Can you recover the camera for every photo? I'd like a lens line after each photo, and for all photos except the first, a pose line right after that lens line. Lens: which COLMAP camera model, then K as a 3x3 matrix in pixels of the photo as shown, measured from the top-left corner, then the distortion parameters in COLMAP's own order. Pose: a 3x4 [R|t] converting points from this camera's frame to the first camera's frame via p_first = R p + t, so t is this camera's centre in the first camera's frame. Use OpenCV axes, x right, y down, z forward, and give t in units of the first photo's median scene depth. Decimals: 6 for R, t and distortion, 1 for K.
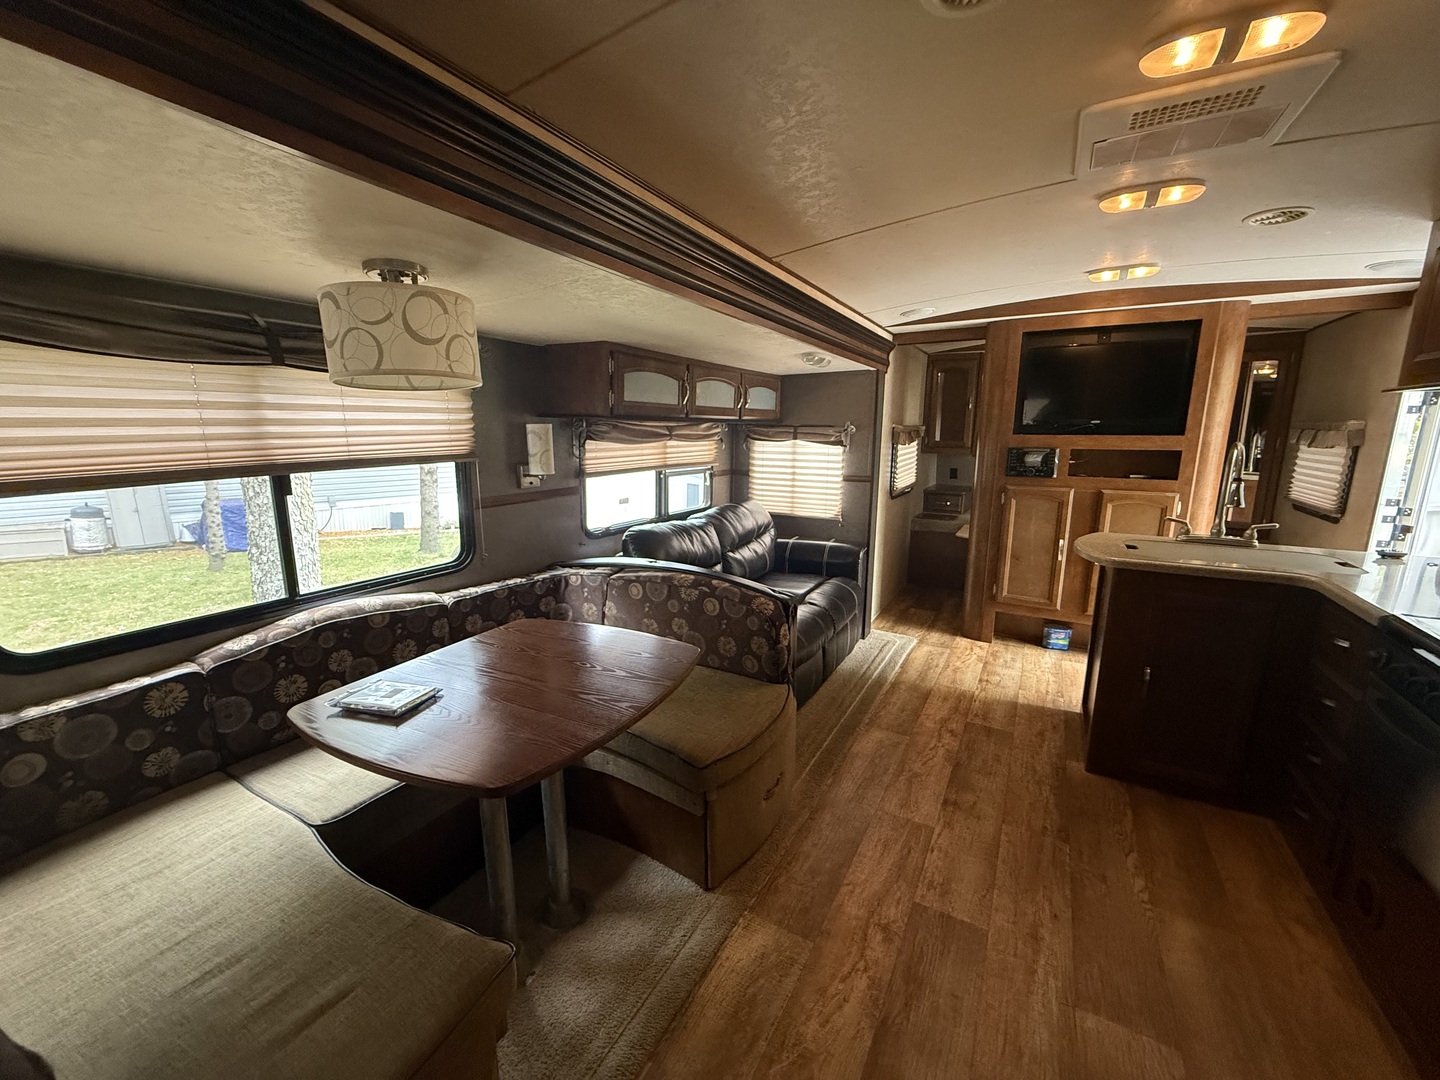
lens RADIAL K [[570.9, 0, 711.9], [0, 570.9, 542.5], [0, 0, 1]] dist [0.003569, -0.000105]
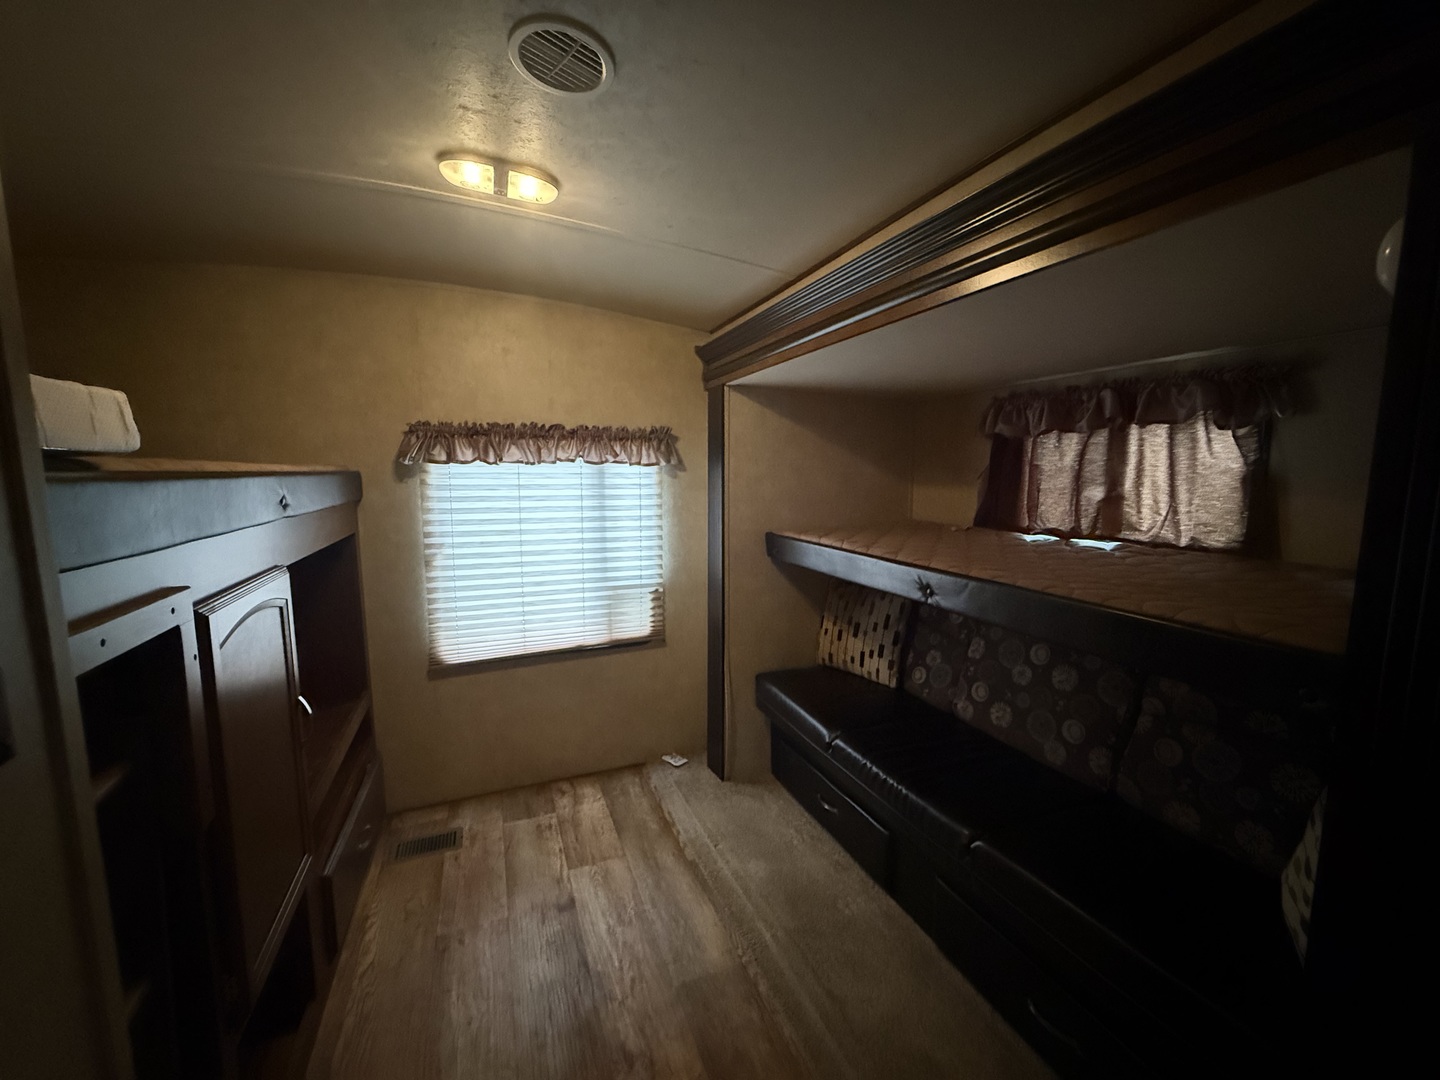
lens RADIAL K [[570.9, 0, 713.0], [0, 570.9, 541.8], [0, 0, 1]] dist [0.003569, -0.000105]
pose [[-0.608491, 0.092935, -0.788100, 0.968493], [-0.152943, 0.960765, 0.231384, -0.315207], [0.778683, 0.261330, -0.570403, 1.616947]]
